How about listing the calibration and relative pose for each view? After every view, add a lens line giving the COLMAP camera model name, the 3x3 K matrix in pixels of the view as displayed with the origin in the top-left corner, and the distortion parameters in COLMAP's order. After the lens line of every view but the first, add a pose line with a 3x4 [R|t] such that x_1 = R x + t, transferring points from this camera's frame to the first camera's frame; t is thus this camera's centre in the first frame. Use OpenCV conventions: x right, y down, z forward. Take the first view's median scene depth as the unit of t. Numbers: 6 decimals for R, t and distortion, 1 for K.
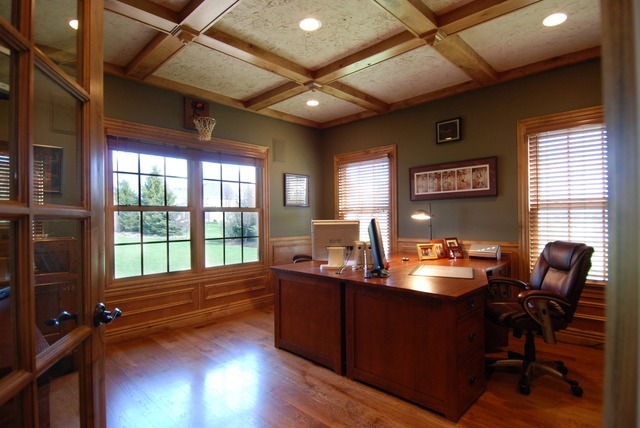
lens RADIAL K [[335.8, 0, 320.5], [0, 335.8, 215.2], [0, 0, 1]] dist [-0.020779, -0.001721]
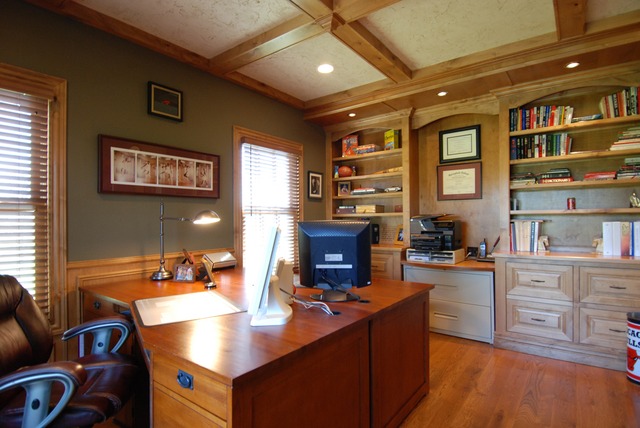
lens RADIAL K [[335.8, 0, 320.7], [0, 335.8, 217.1], [0, 0, 1]] dist [-0.020779, -0.001721]
pose [[-0.131133, 0.027303, 0.990989, -0.372521], [0.000167, 0.999621, -0.027519, 0.015489], [-0.991365, -0.003443, -0.131088, 0.776536]]
